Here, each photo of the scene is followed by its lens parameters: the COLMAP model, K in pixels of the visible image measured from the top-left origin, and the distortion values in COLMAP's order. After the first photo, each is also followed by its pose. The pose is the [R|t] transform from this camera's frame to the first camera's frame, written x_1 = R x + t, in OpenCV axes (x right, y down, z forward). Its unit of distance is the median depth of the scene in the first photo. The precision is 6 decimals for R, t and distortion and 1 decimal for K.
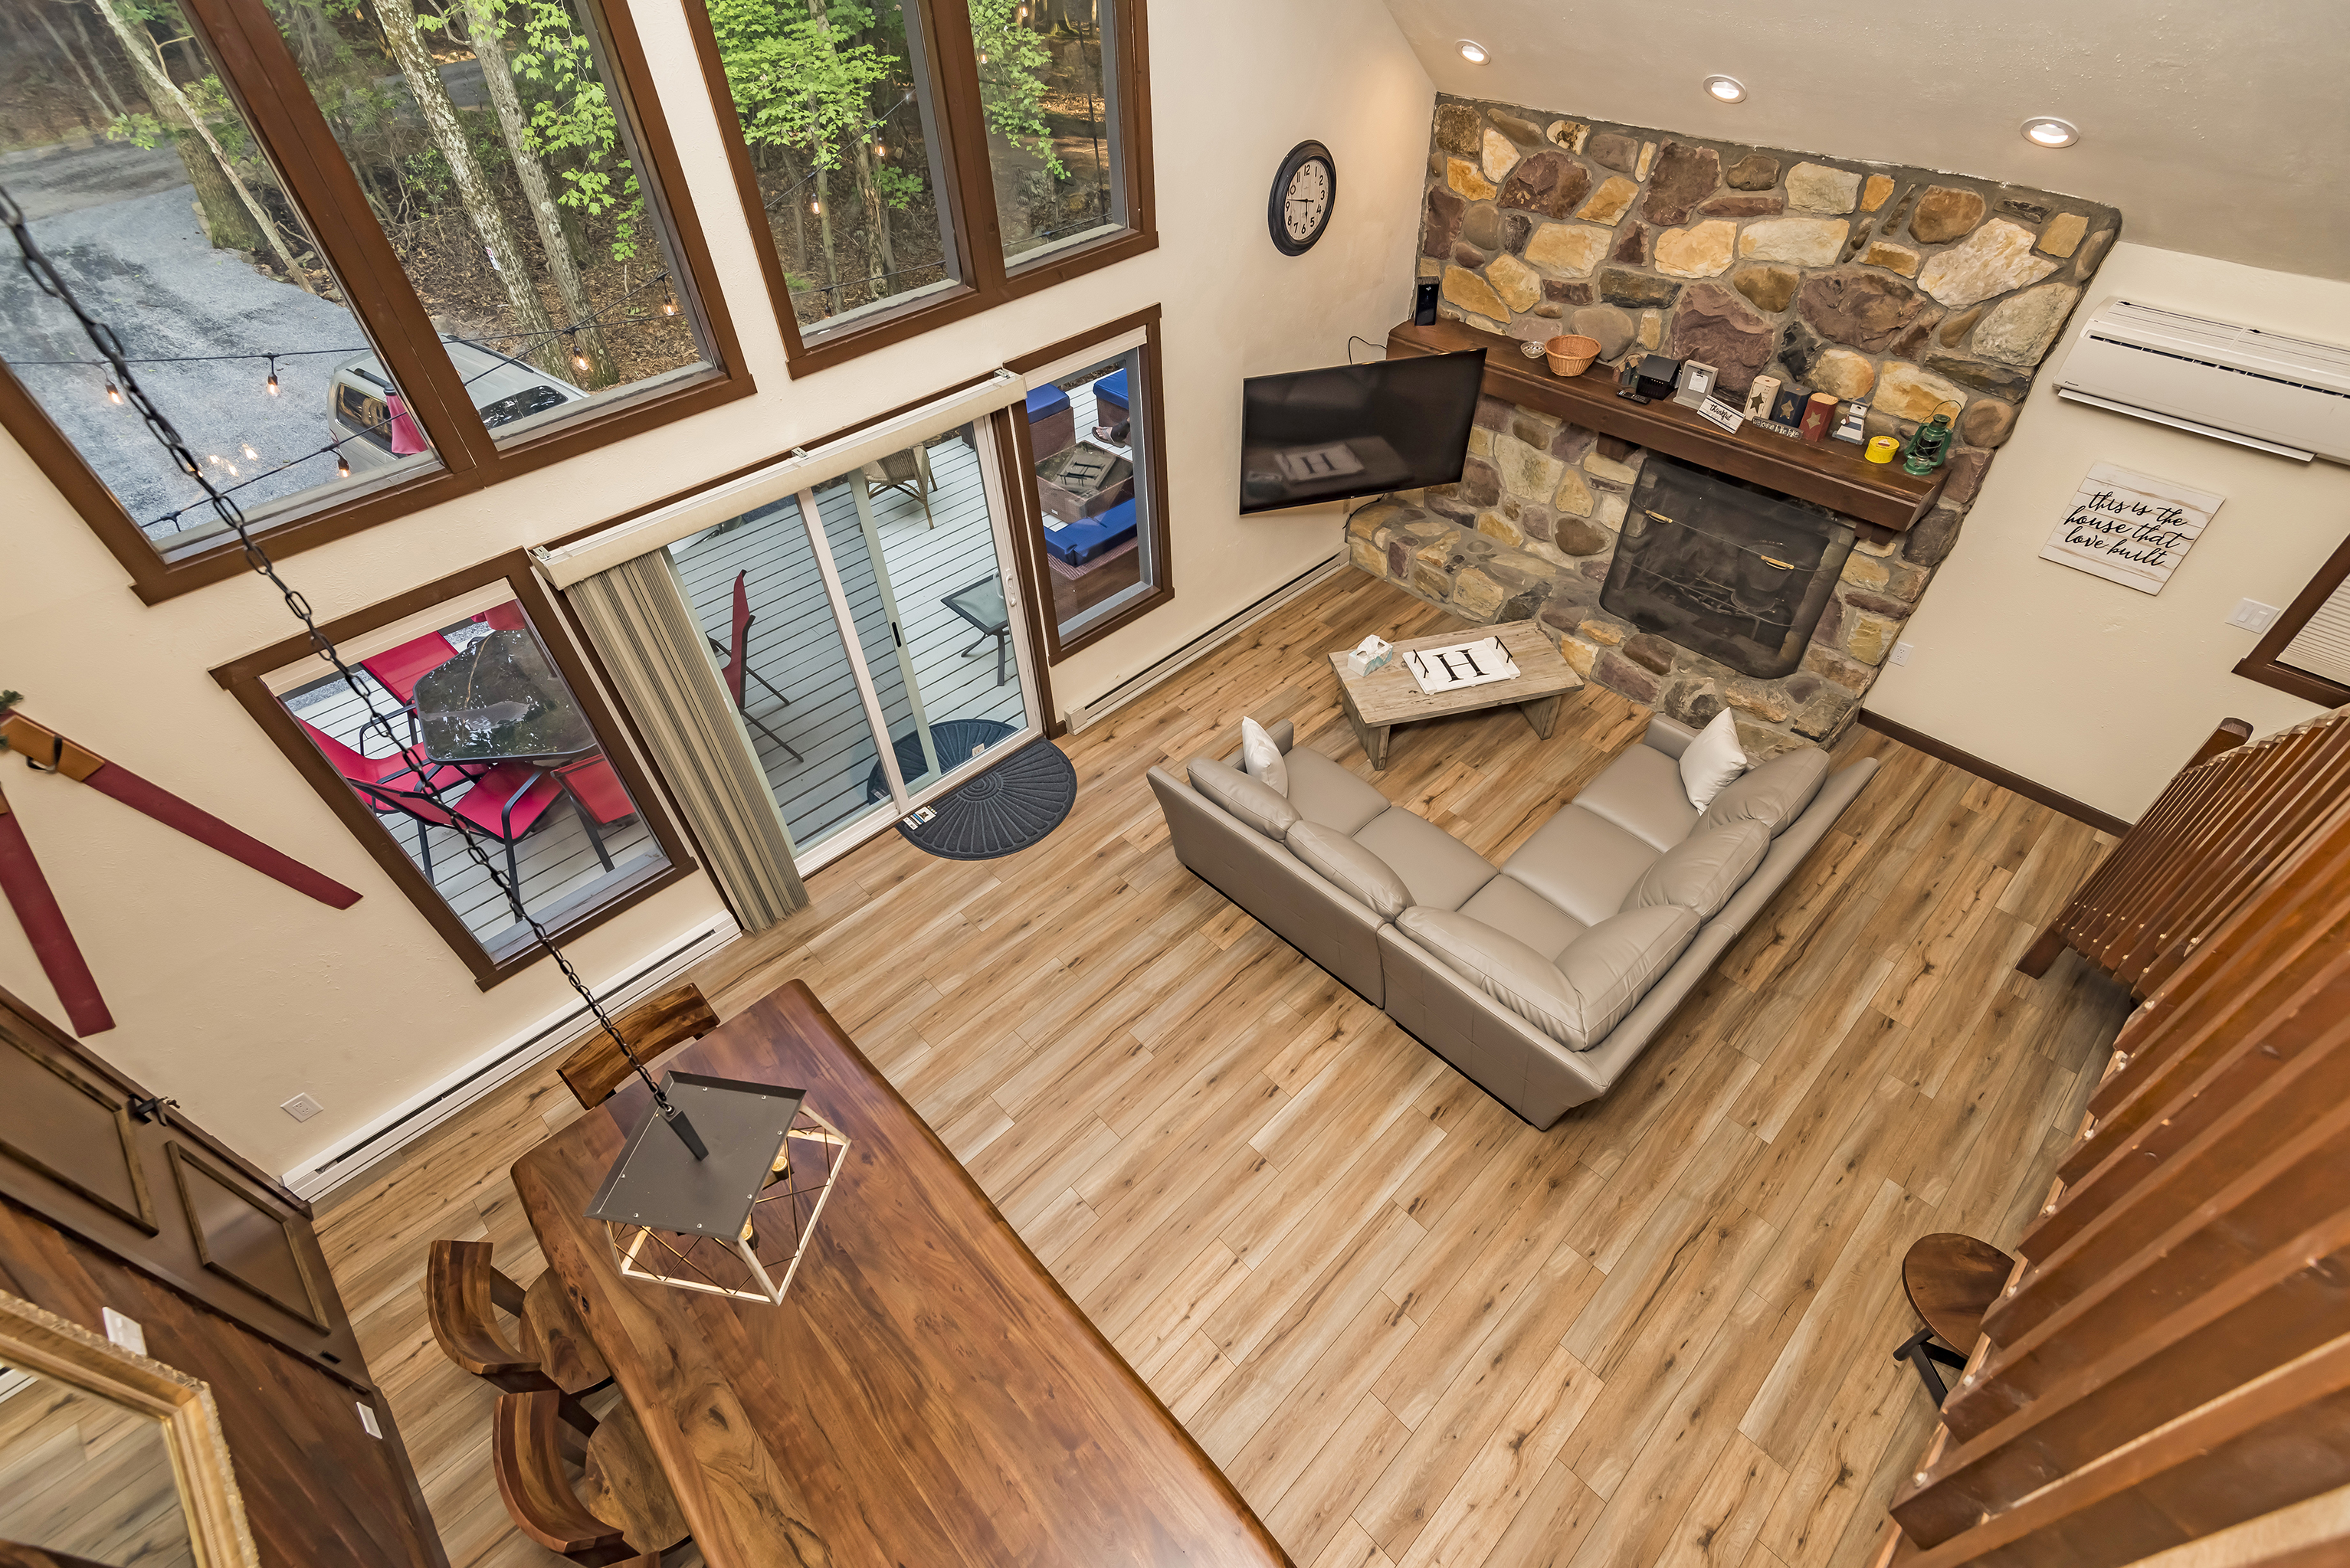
lens RADIAL K [[1067.1, 0, 1181.5], [0, 1067.1, 798.0], [0, 0, 1]] dist [0.050300, -0.032407]
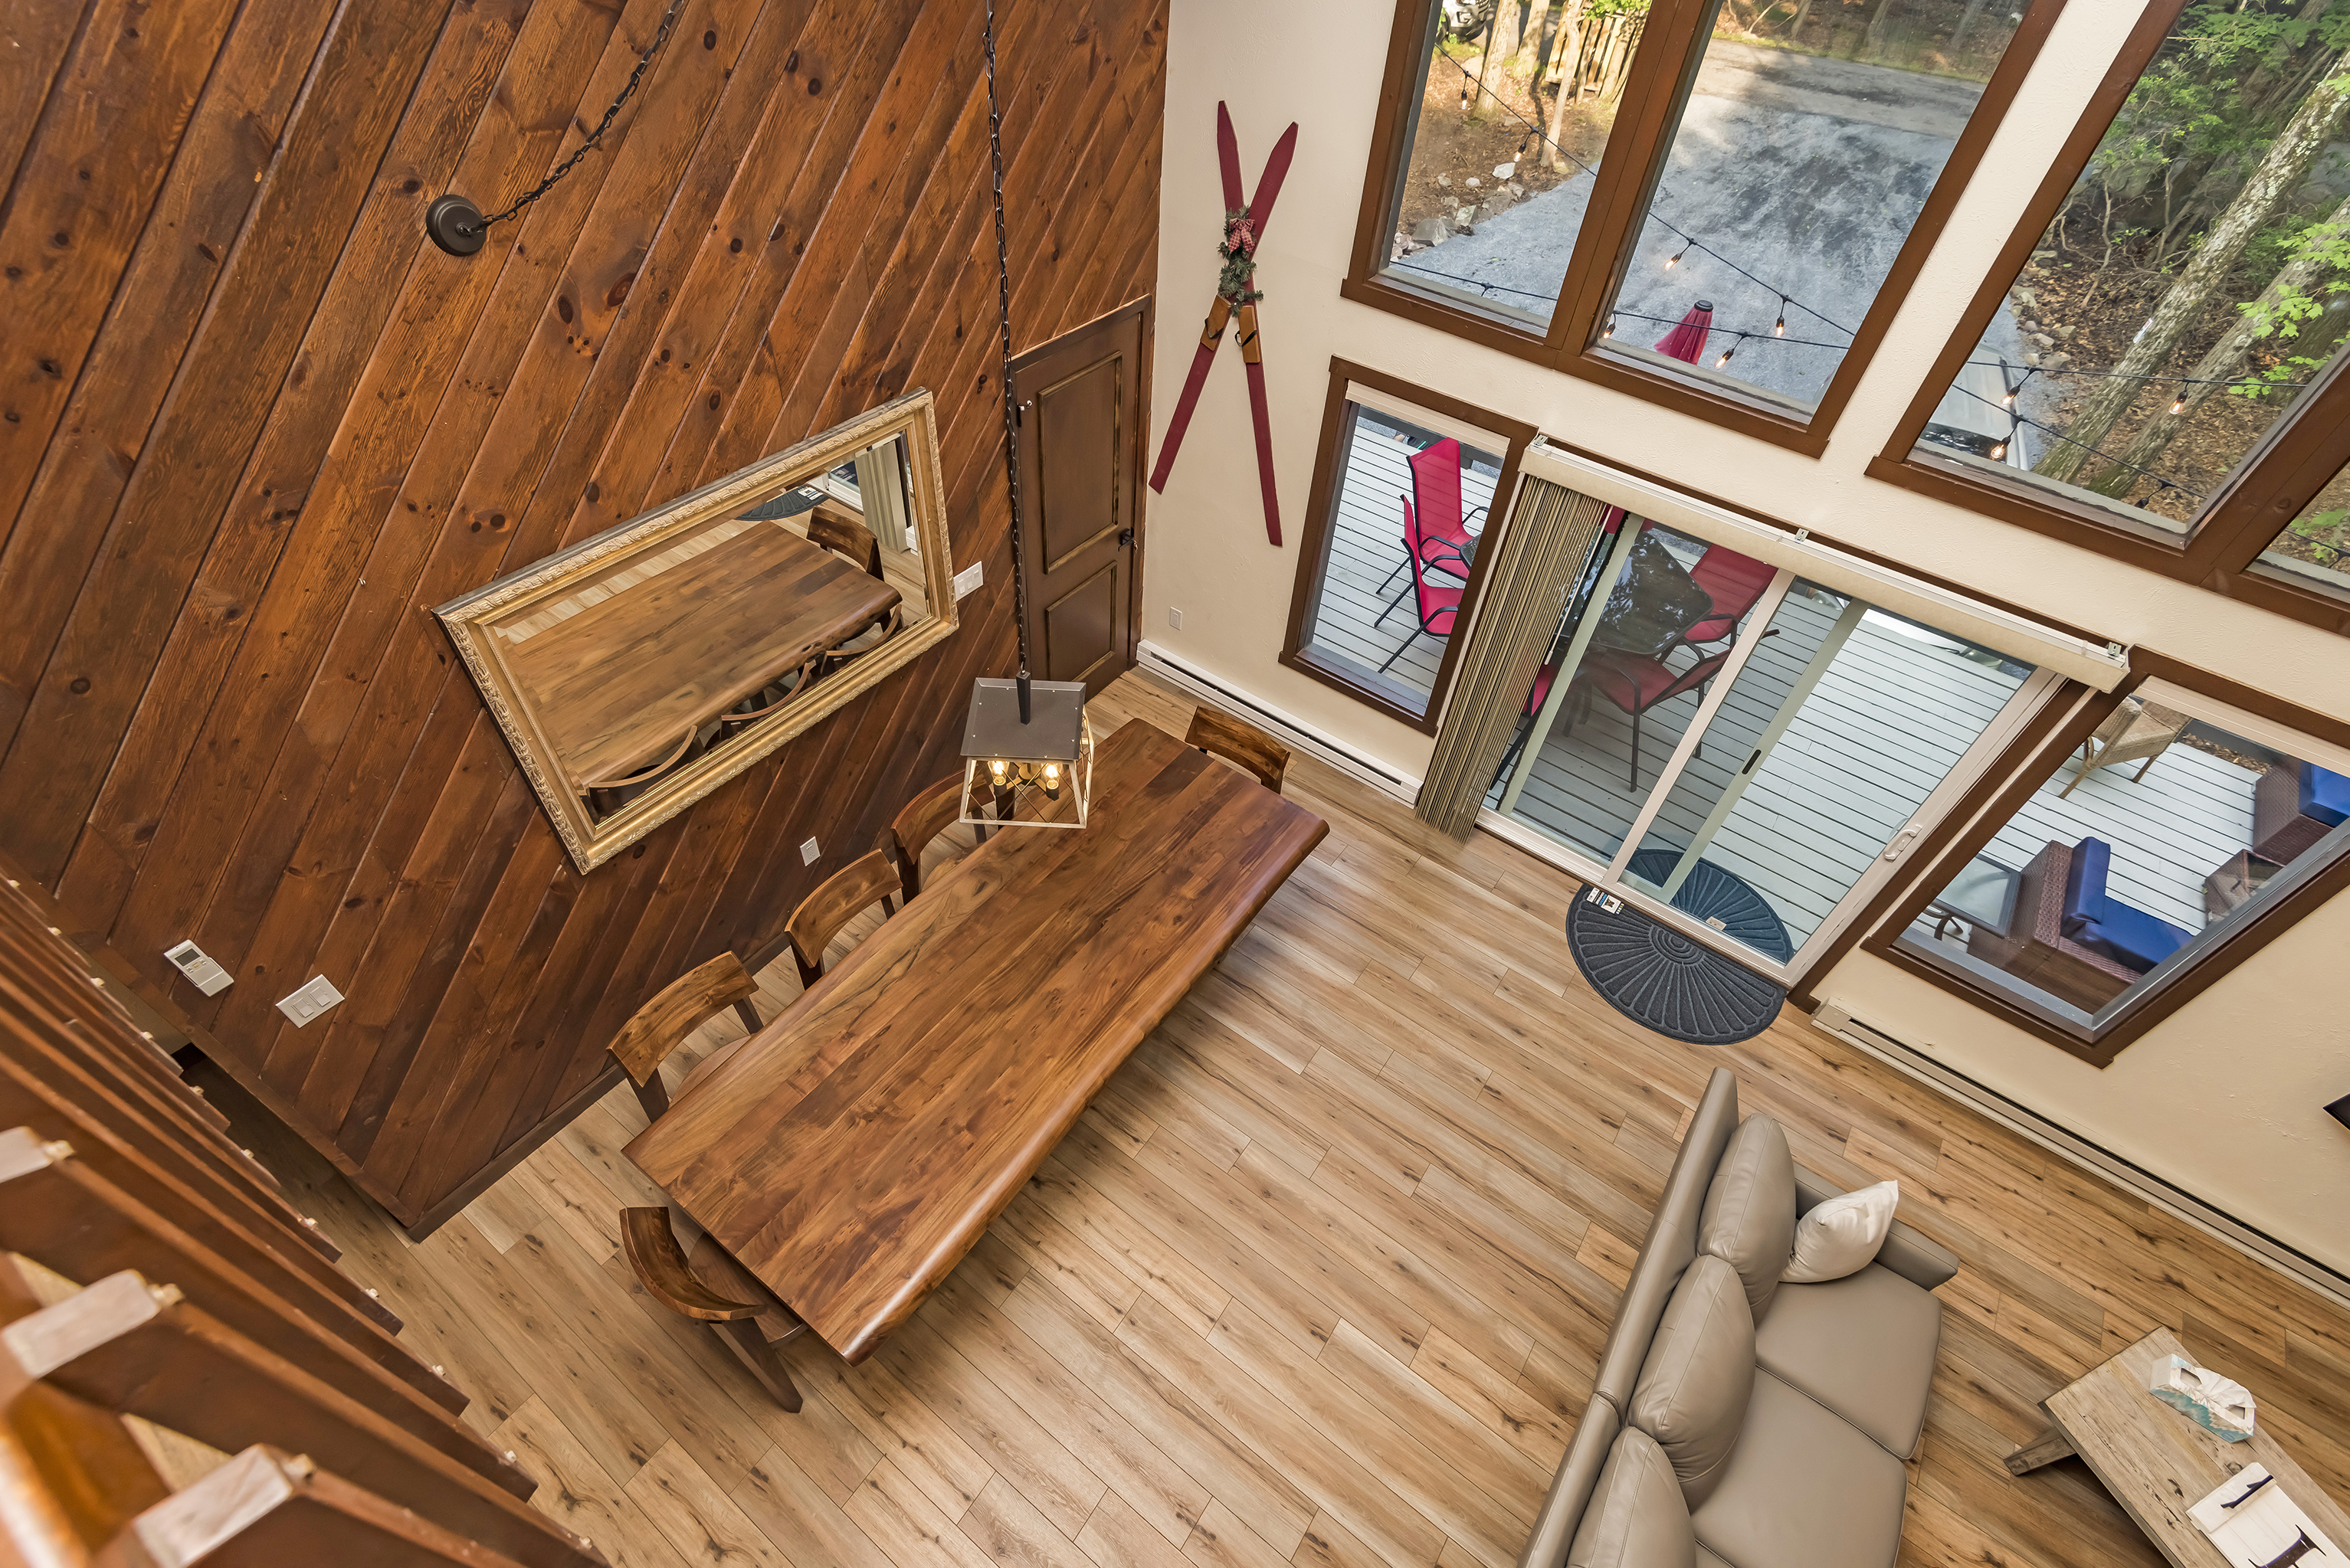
lens RADIAL K [[1067.1, 0, 1181.5], [0, 1067.1, 798.0], [0, 0, 1]] dist [0.050300, -0.032407]
pose [[0.171696, 0.746030, -0.643397, 0.273027], [-0.745558, 0.525296, 0.410130, -0.164861], [0.643943, 0.409272, 0.646400, 0.140301]]
